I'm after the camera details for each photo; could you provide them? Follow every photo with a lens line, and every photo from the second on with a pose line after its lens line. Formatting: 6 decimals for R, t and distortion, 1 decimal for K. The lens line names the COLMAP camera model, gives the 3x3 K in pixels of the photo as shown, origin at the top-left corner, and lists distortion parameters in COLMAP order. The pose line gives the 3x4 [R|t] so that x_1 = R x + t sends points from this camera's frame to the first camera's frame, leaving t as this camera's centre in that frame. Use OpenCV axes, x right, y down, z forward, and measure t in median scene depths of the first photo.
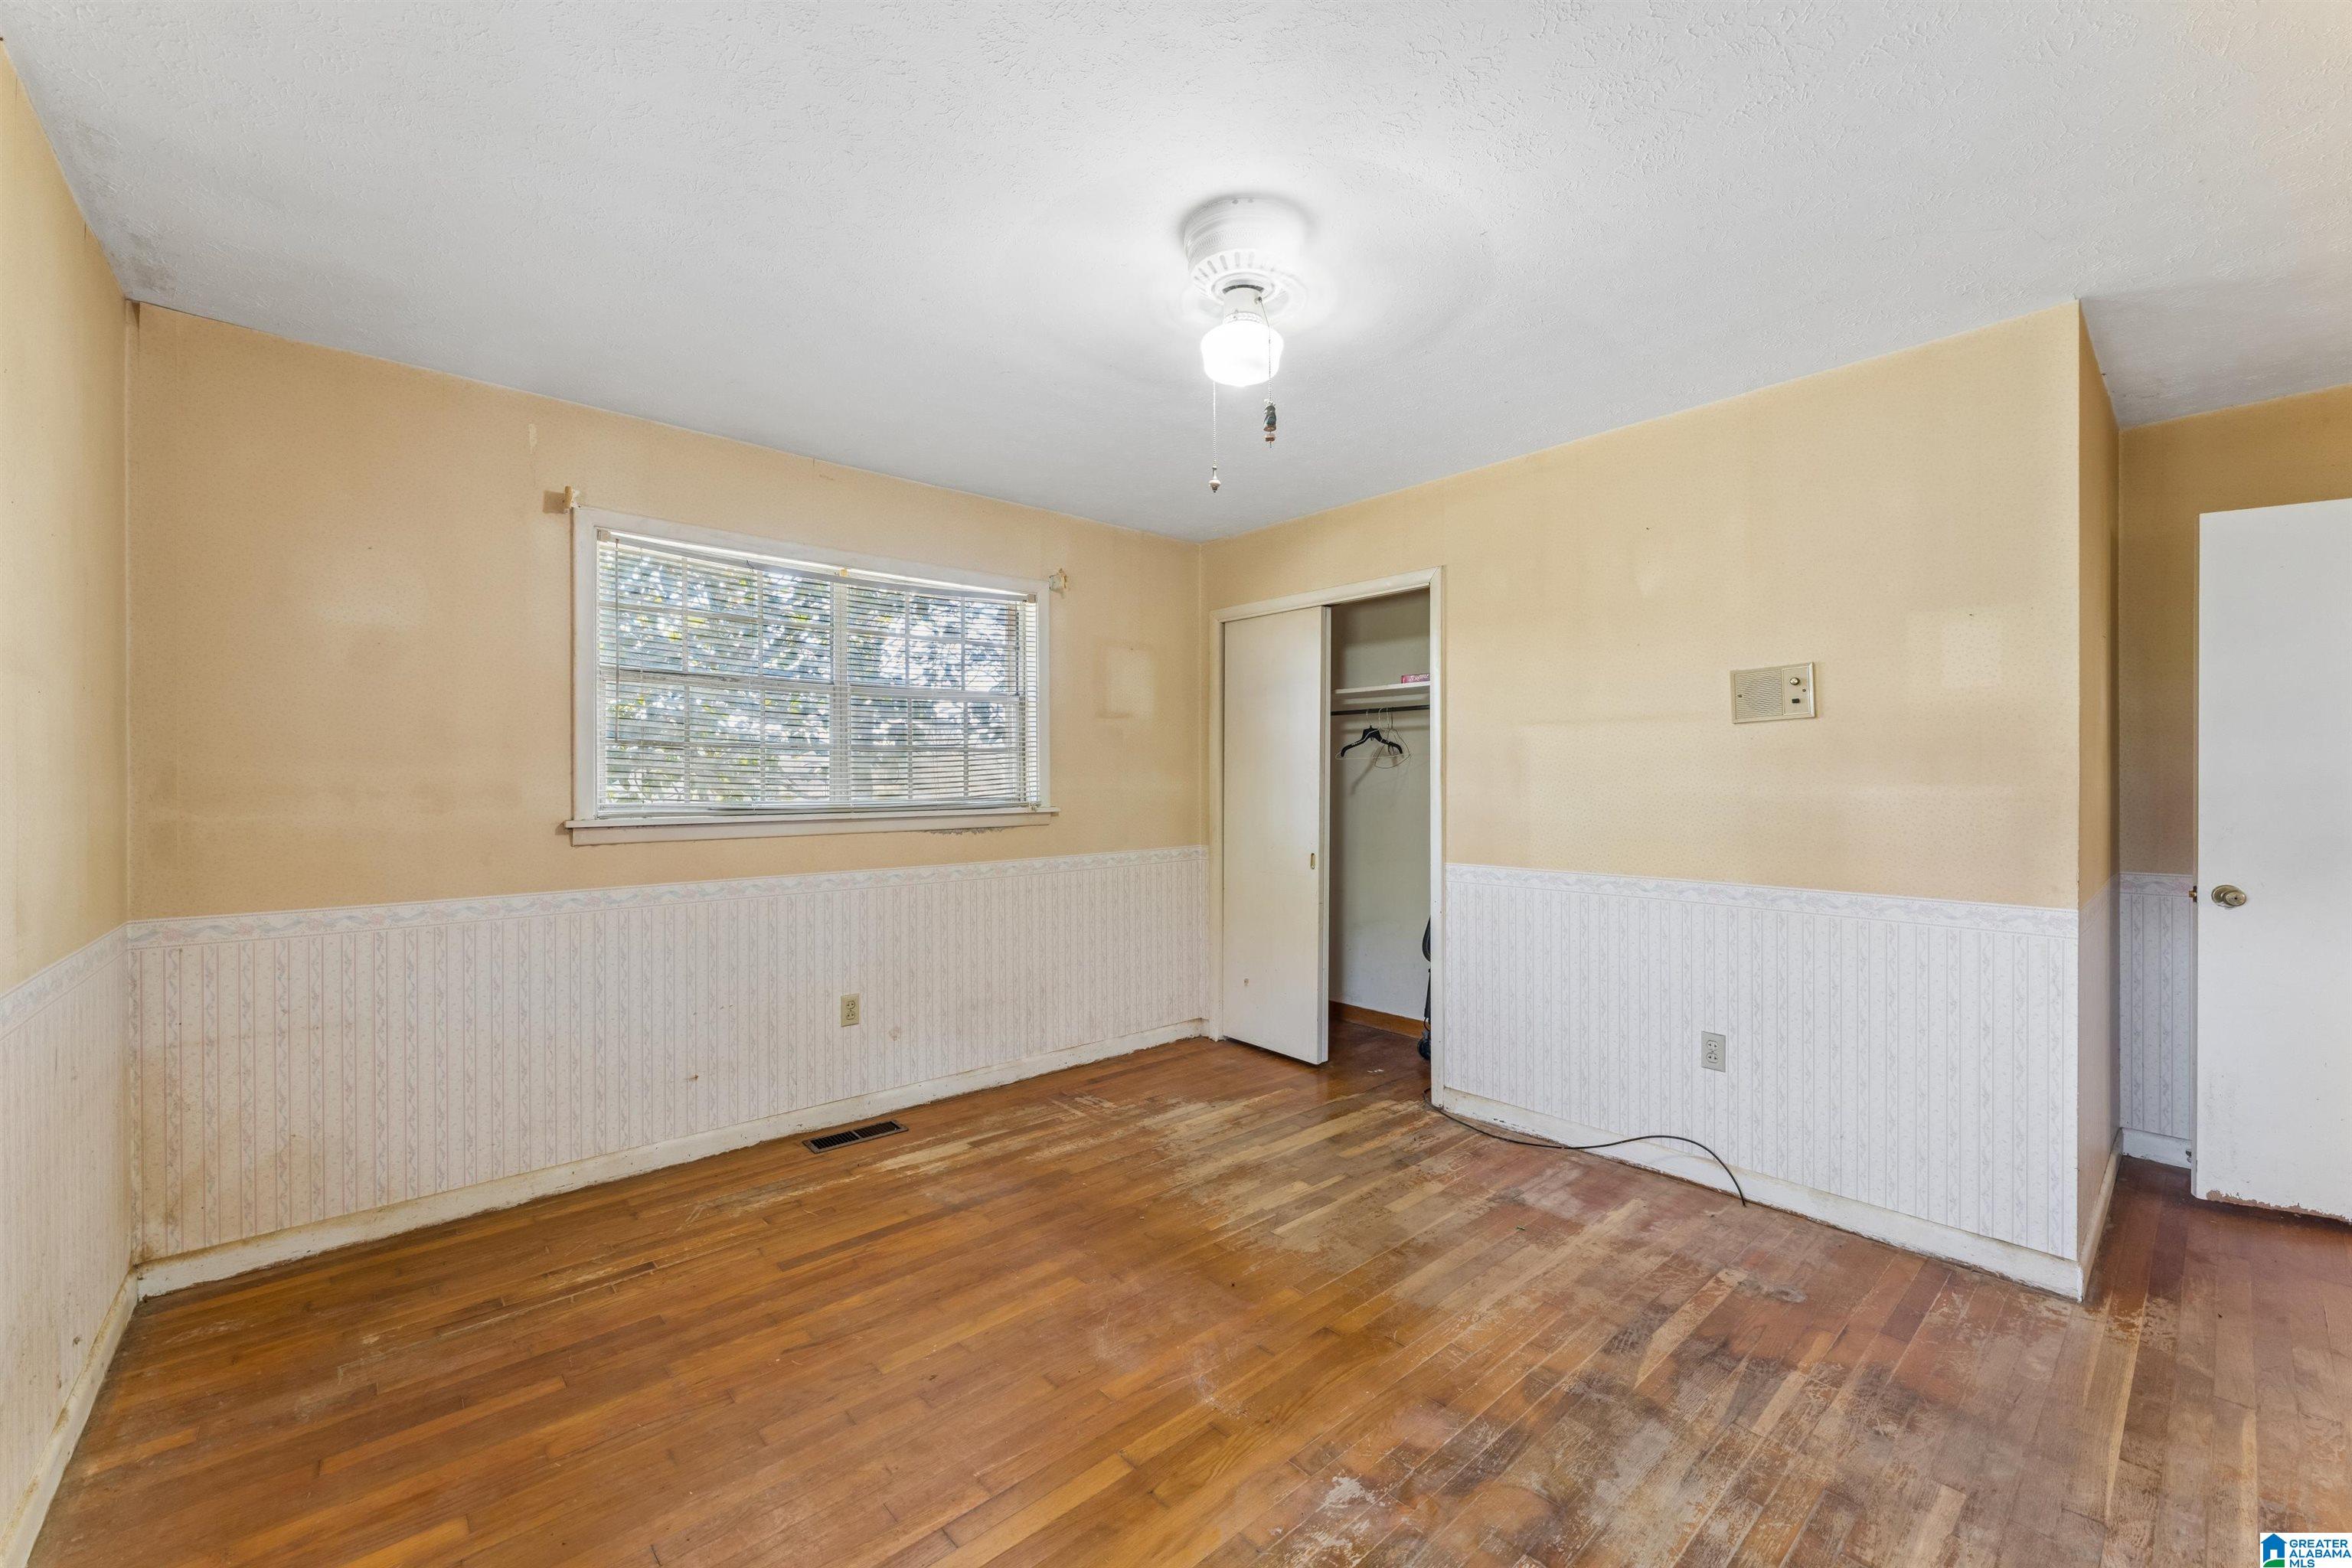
lens RADIAL K [[945.1, 0, 1177.7], [0, 945.1, 785.2], [0, 0, 1]] dist [-0.000874, -0.000209]
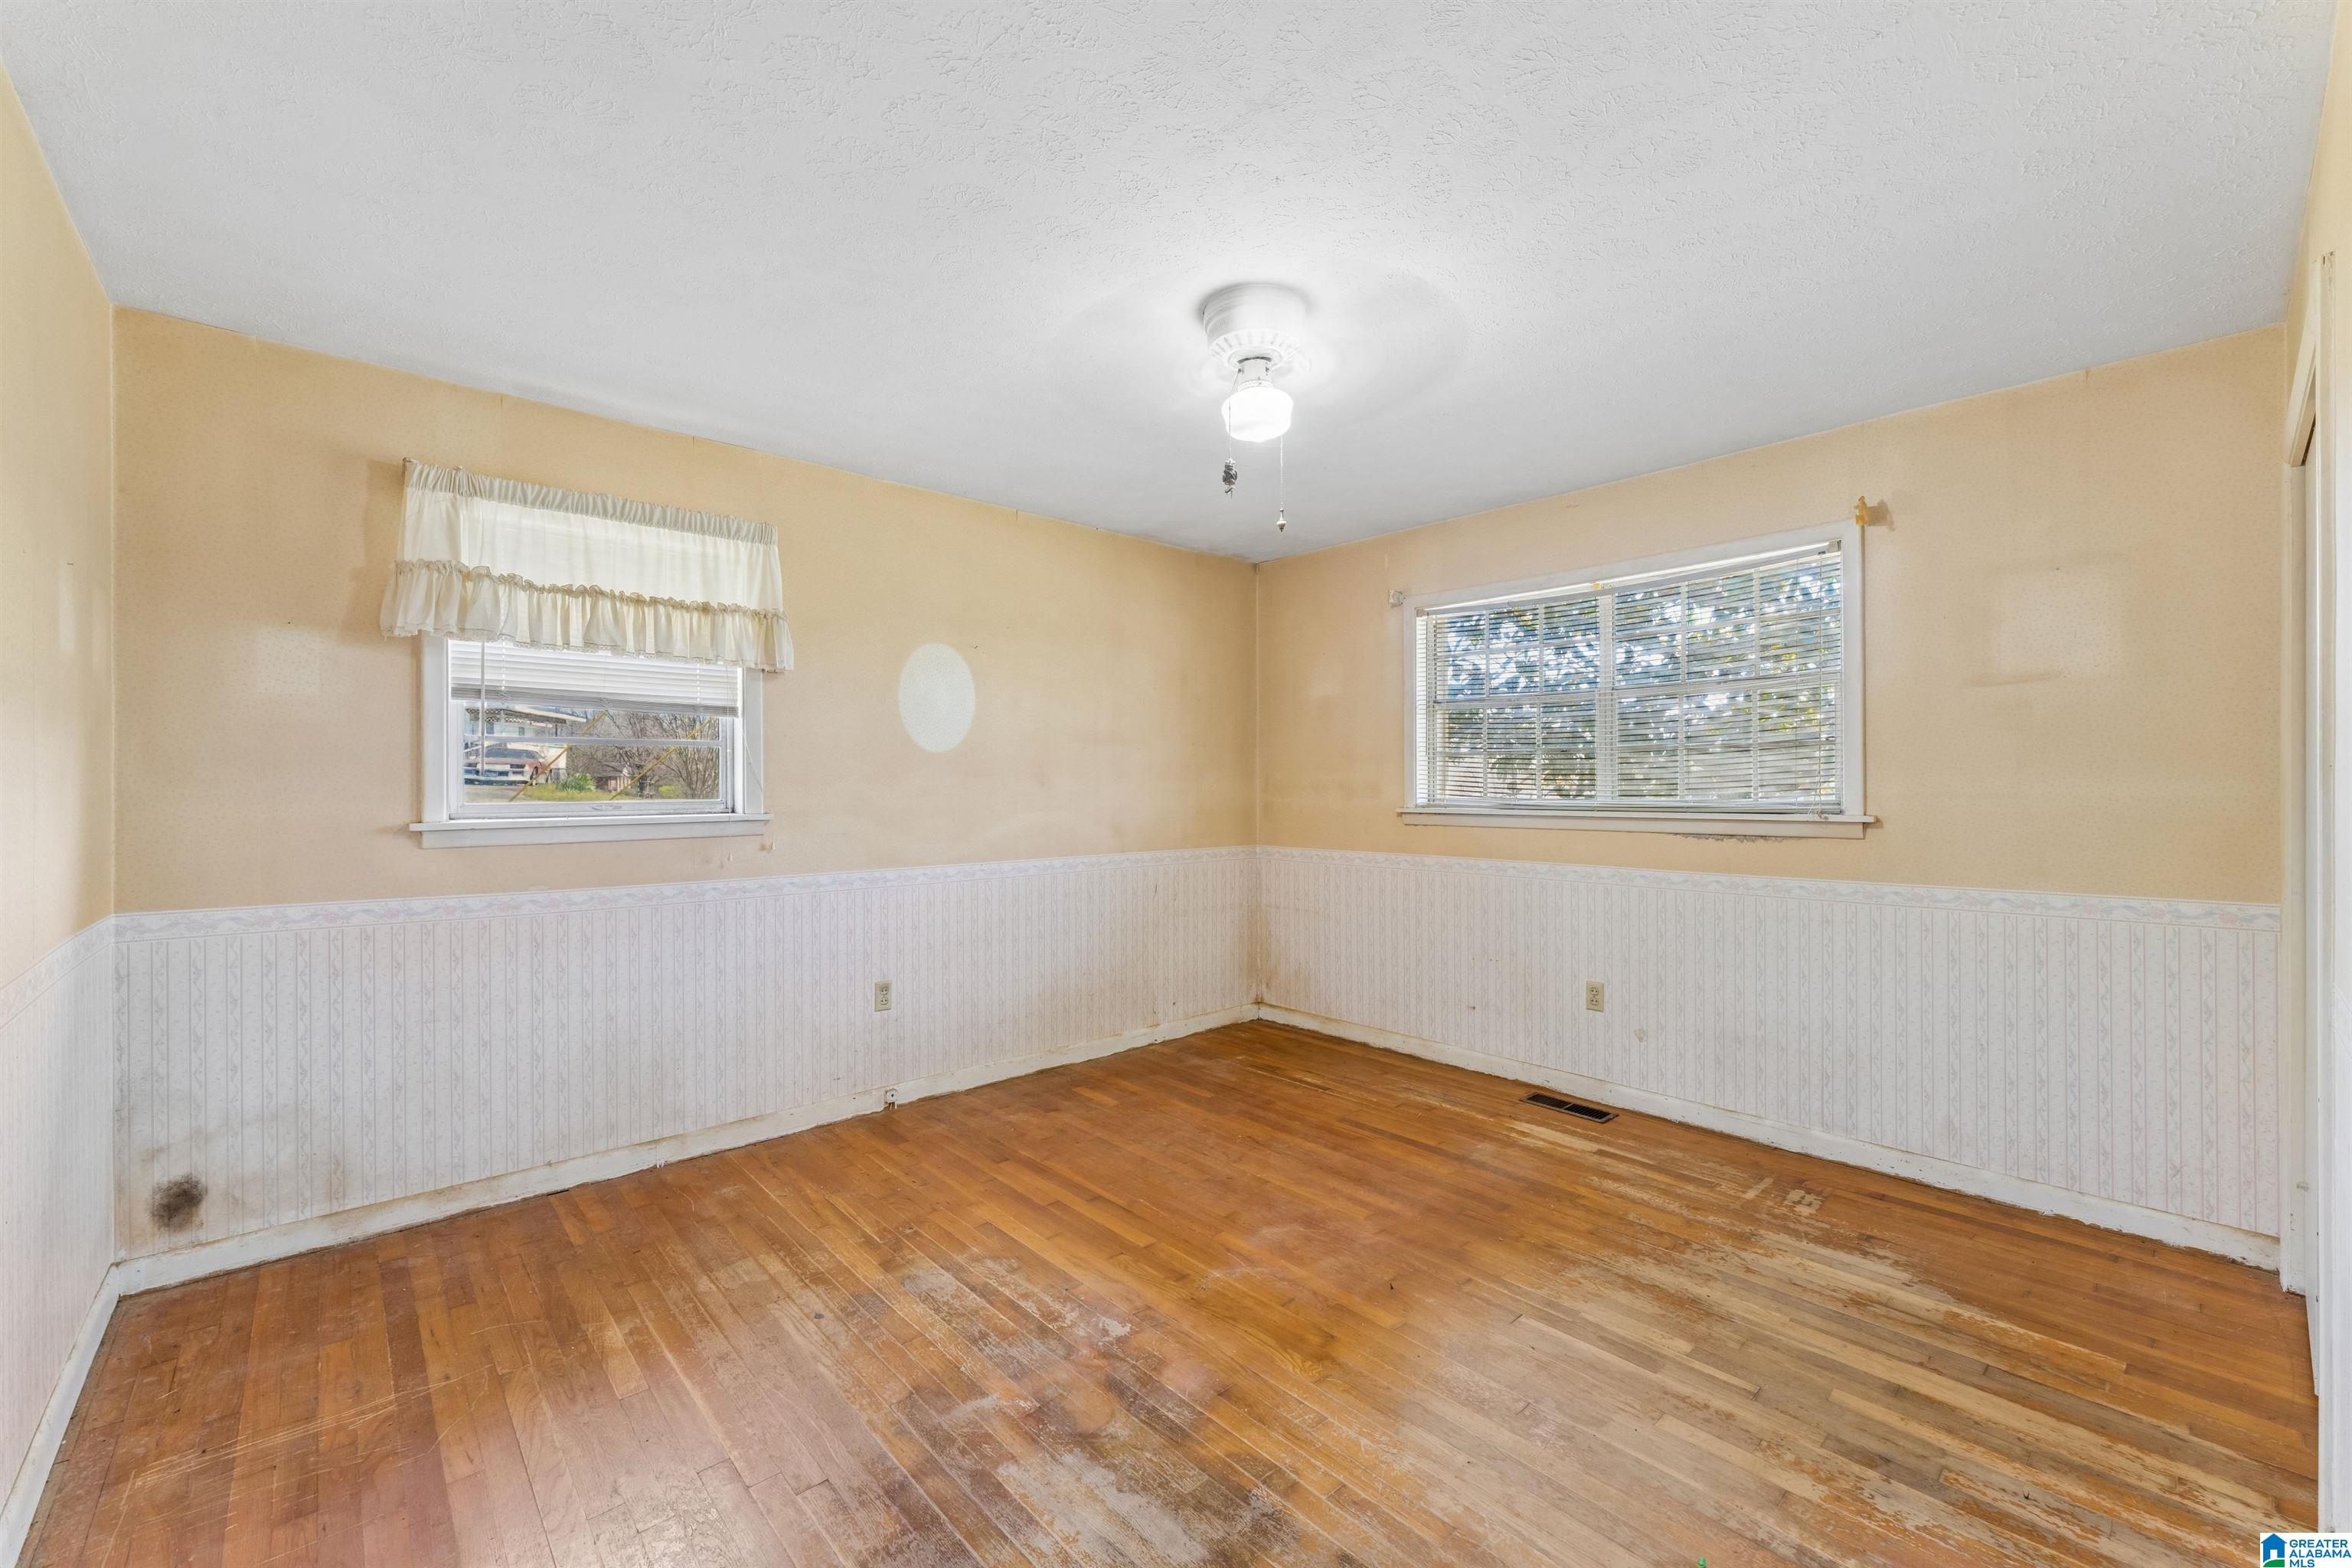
lens RADIAL K [[945.1, 0, 1176.3], [0, 945.1, 780.4], [0, 0, 1]] dist [-0.000874, -0.000209]
pose [[0.006202, -0.000343, -0.999981, 0.813855], [-0.003360, 0.999994, -0.000363, -0.004133], [0.999975, 0.003362, 0.006201, 0.589984]]
